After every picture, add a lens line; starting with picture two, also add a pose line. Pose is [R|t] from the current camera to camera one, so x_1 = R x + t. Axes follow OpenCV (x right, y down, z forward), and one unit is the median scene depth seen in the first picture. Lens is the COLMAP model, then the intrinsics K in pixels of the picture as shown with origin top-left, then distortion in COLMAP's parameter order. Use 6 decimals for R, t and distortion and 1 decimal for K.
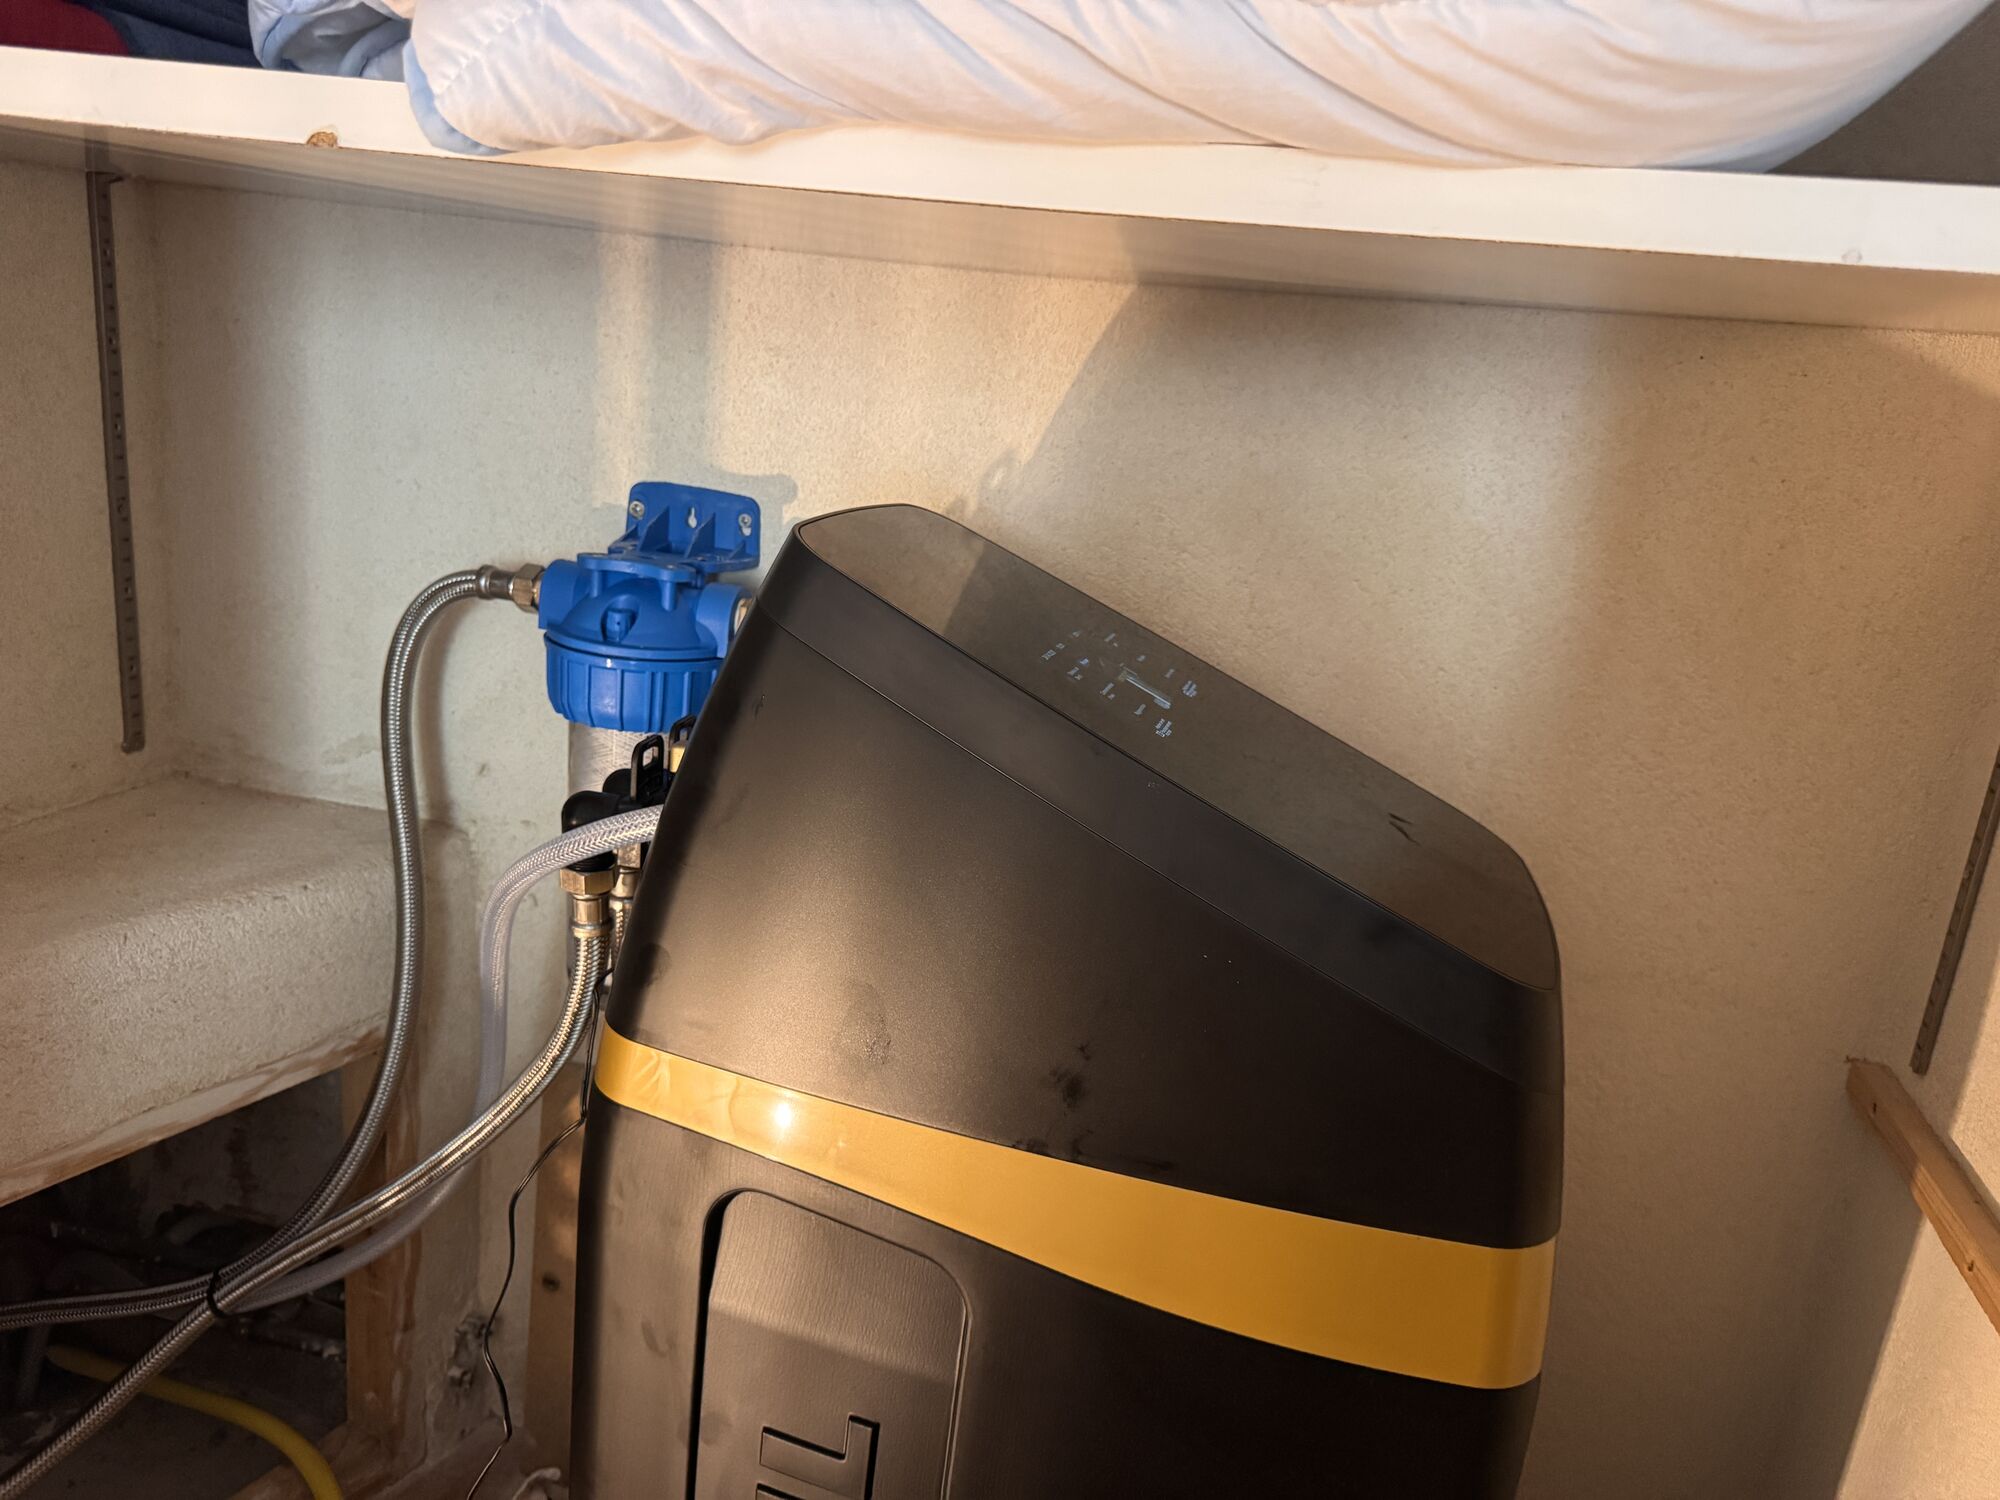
lens RADIAL K [[1468.7, 0, 1000.0], [0, 1468.7, 750.0], [0, 0, 1]] dist [0.001080, -0.001444]
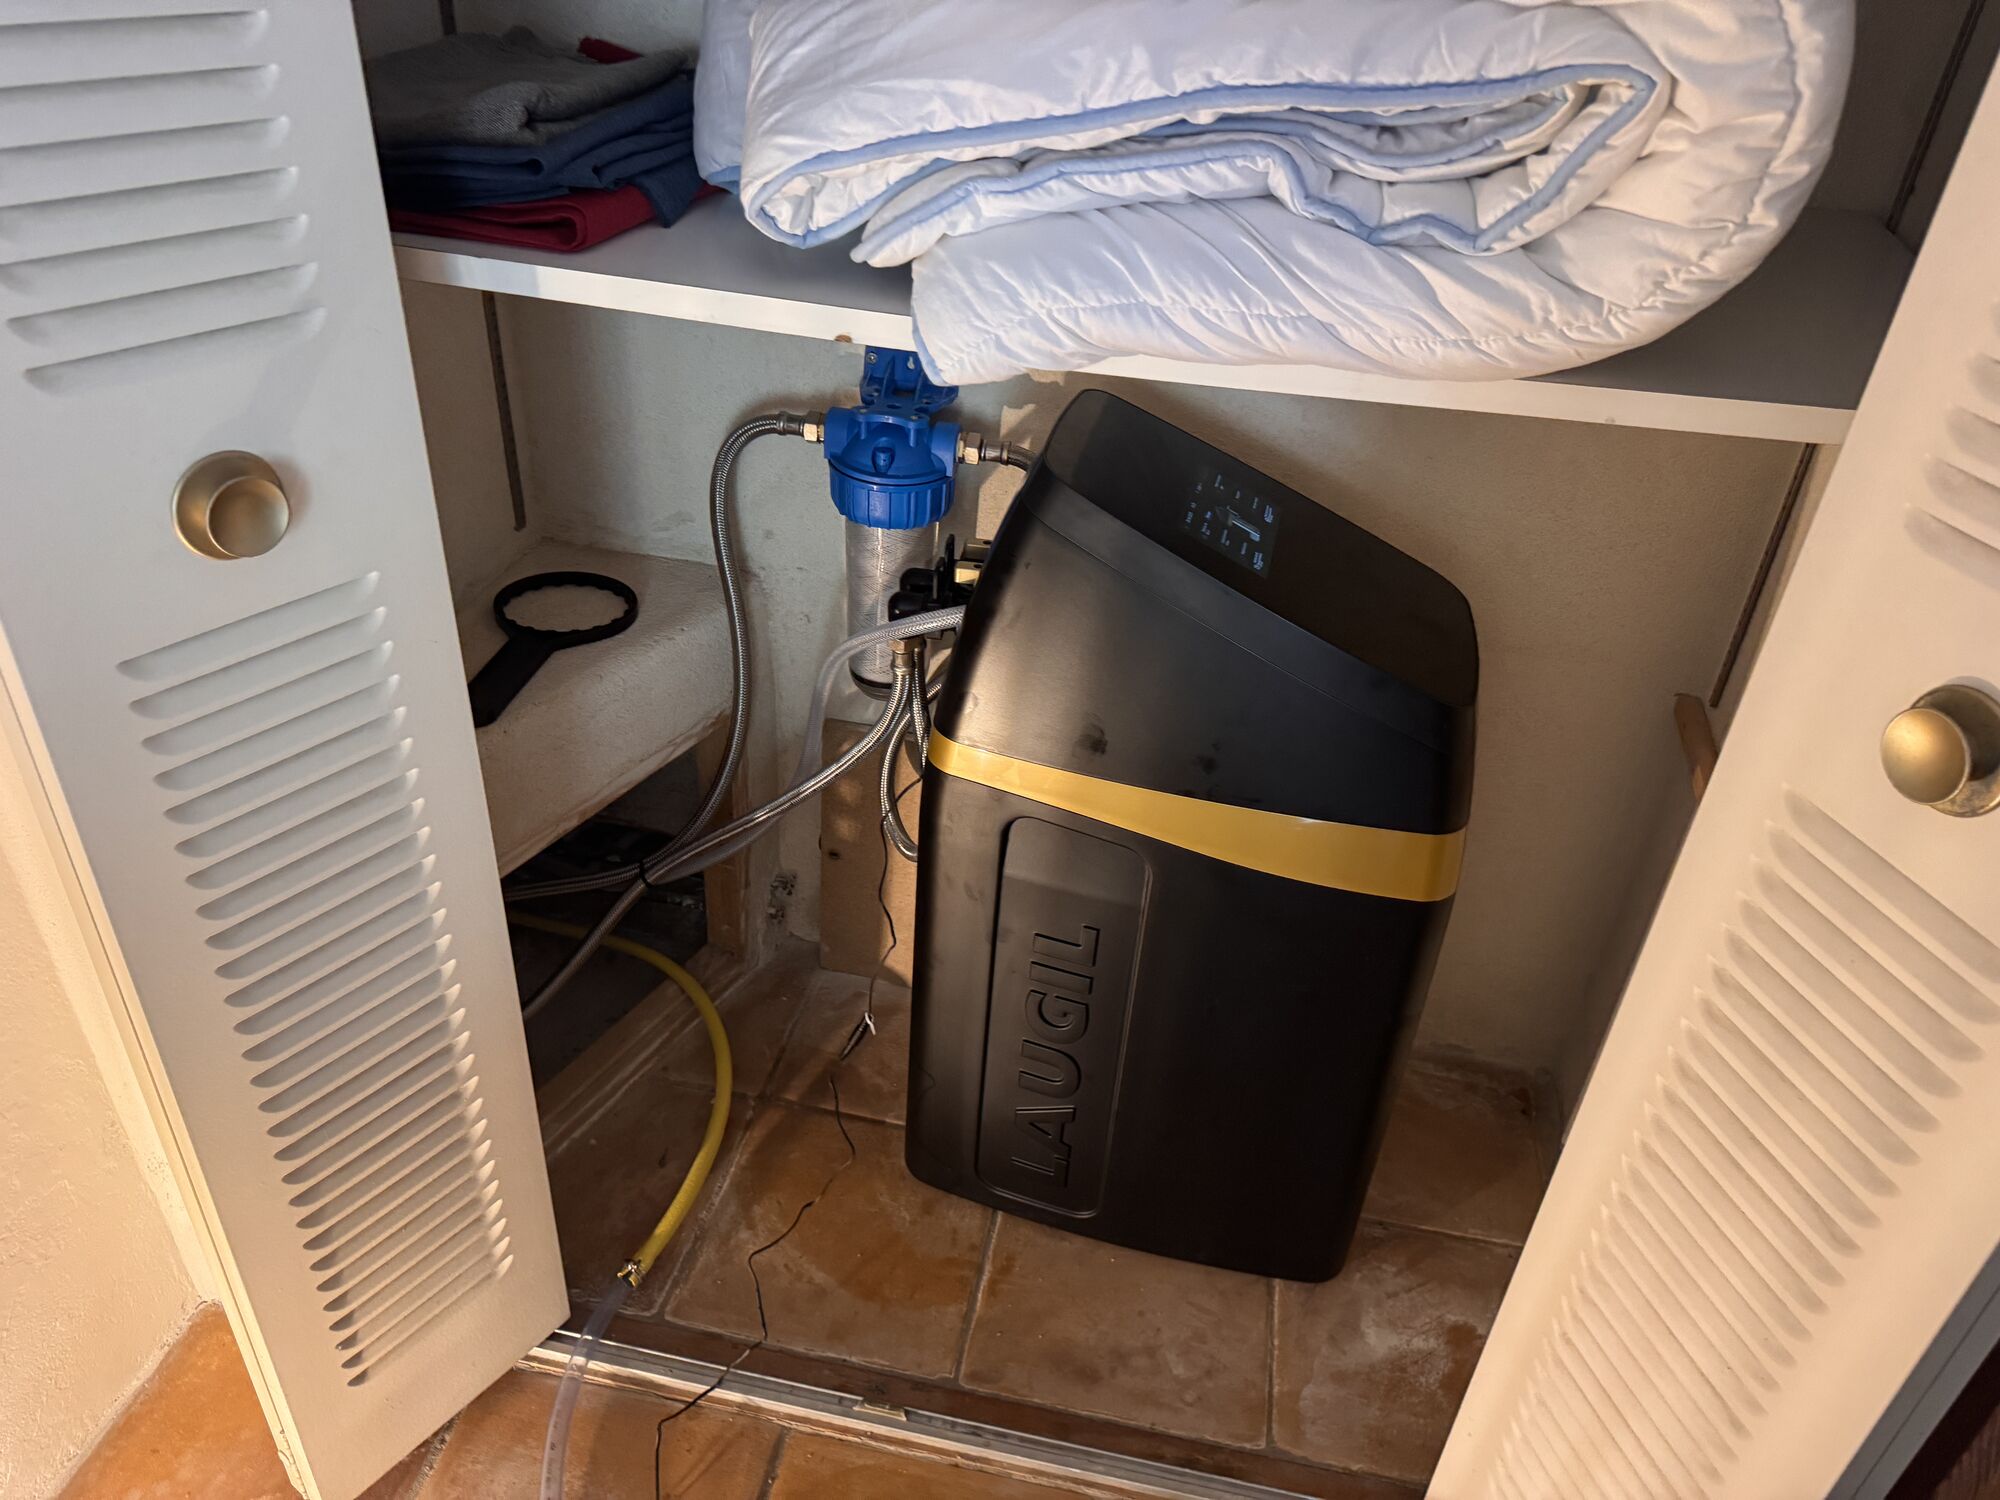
lens RADIAL K [[1389.2, 0, 1000.0], [0, 1389.2, 750.0], [0, 0, 1]] dist [0.216117, -0.000038]
pose [[0.998665, -0.046564, -0.022341, -0.118071], [0.051132, 0.952347, 0.300701, -0.227995], [0.007275, -0.301442, 0.953457, -0.478125]]
